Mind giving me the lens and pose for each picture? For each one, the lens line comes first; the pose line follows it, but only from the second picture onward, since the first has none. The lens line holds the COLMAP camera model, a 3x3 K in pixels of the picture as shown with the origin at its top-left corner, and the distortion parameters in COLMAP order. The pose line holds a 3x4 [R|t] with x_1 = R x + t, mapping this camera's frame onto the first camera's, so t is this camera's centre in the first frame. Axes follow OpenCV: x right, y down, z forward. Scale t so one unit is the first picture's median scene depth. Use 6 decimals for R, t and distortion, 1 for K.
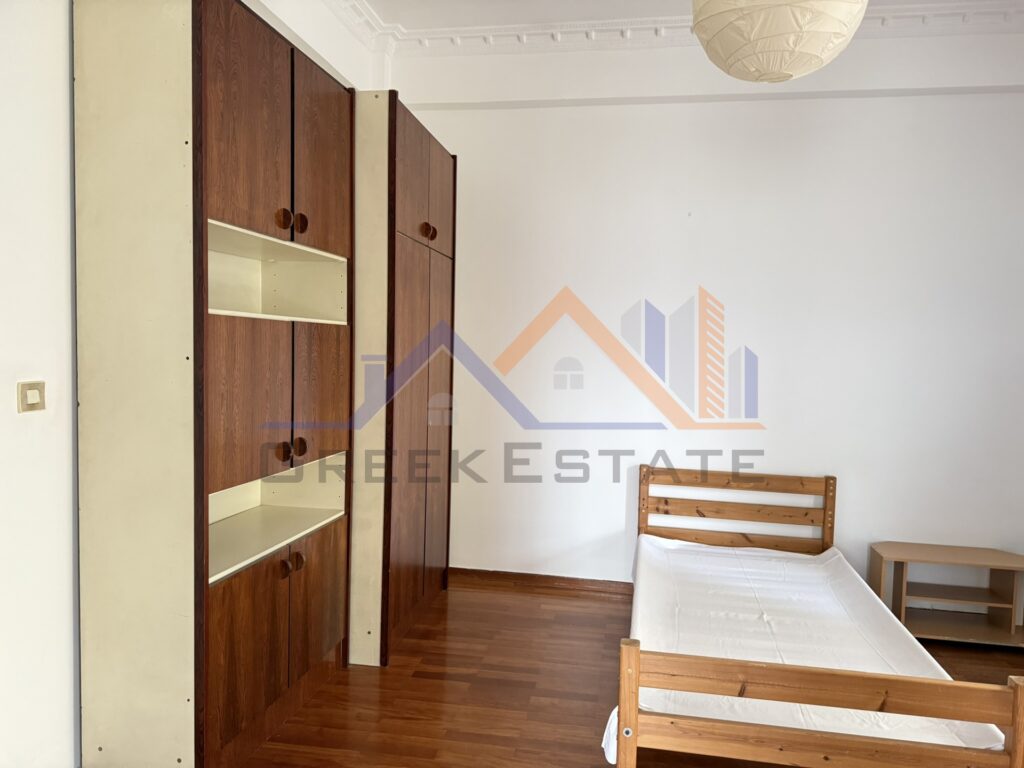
lens RADIAL K [[721.6, 0, 517.7], [0, 721.6, 383.9], [0, 0, 1]] dist [0.028325, -0.033003]
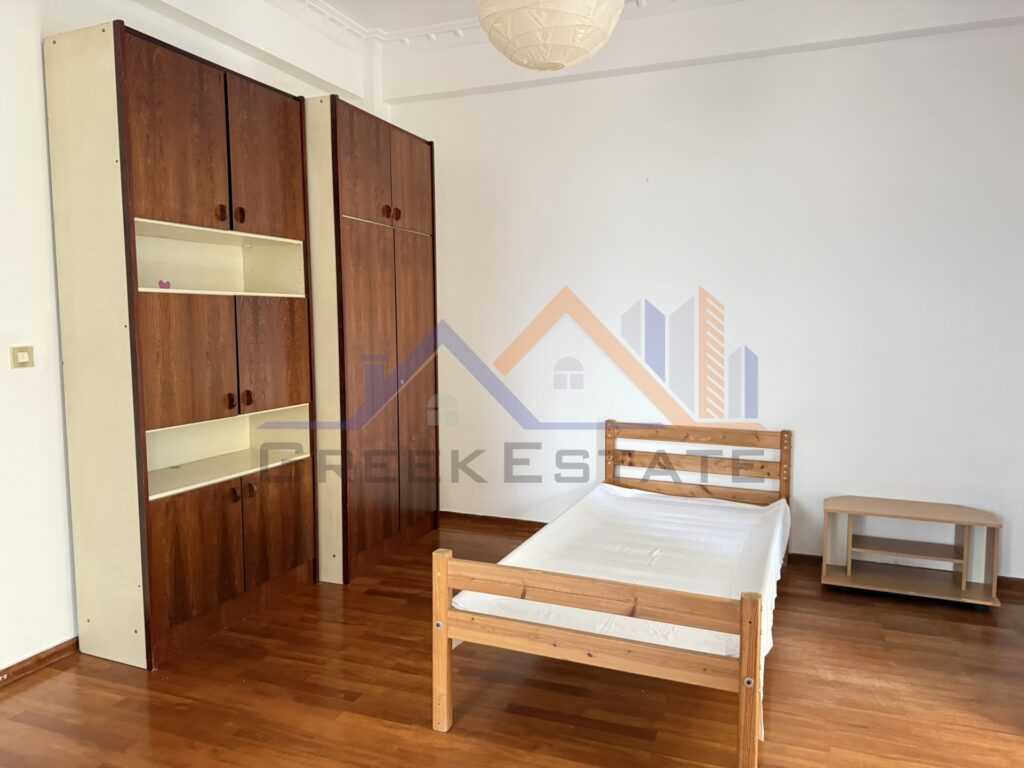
lens RADIAL K [[721.6, 0, 509.3], [0, 721.6, 376.5], [0, 0, 1]] dist [0.028325, -0.033003]
pose [[0.976919, -0.012039, -0.213269, 0.346067], [0.018276, 0.999460, 0.027296, 0.022335], [0.212825, -0.030563, 0.976612, -0.094248]]
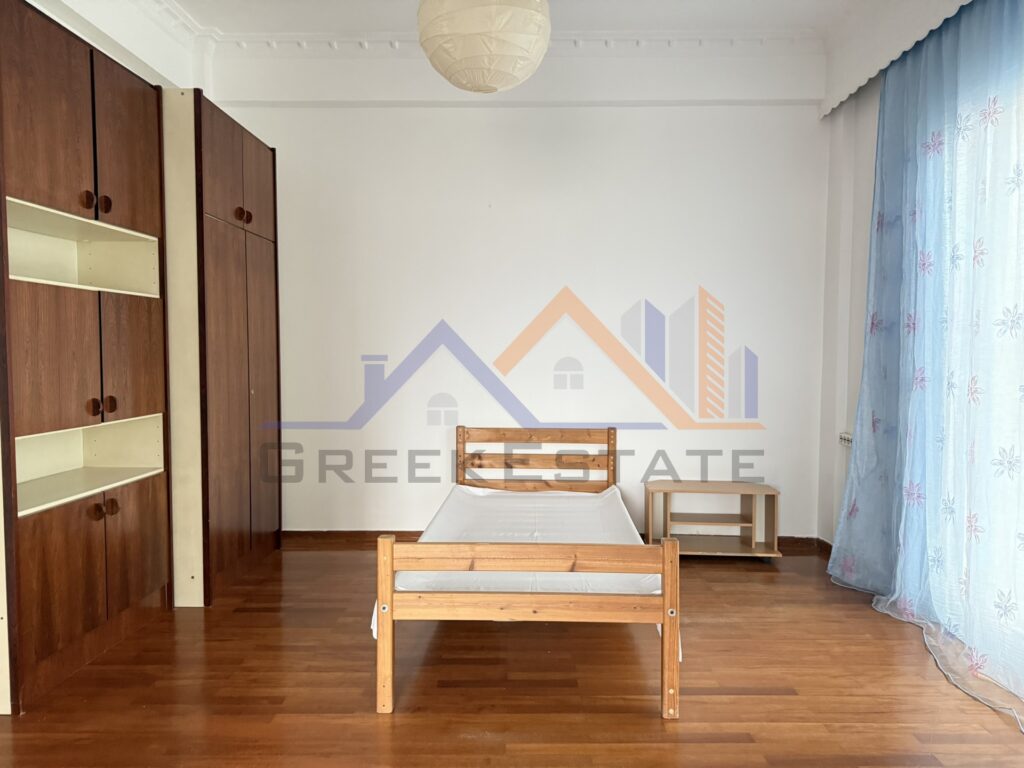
lens RADIAL K [[721.6, 0, 515.4], [0, 721.6, 381.6], [0, 0, 1]] dist [0.028325, -0.033003]
pose [[0.988442, -0.031285, 0.148337, 0.132151], [0.031972, 0.999486, -0.002251, 0.065393], [-0.148190, 0.006967, 0.988934, -0.177354]]
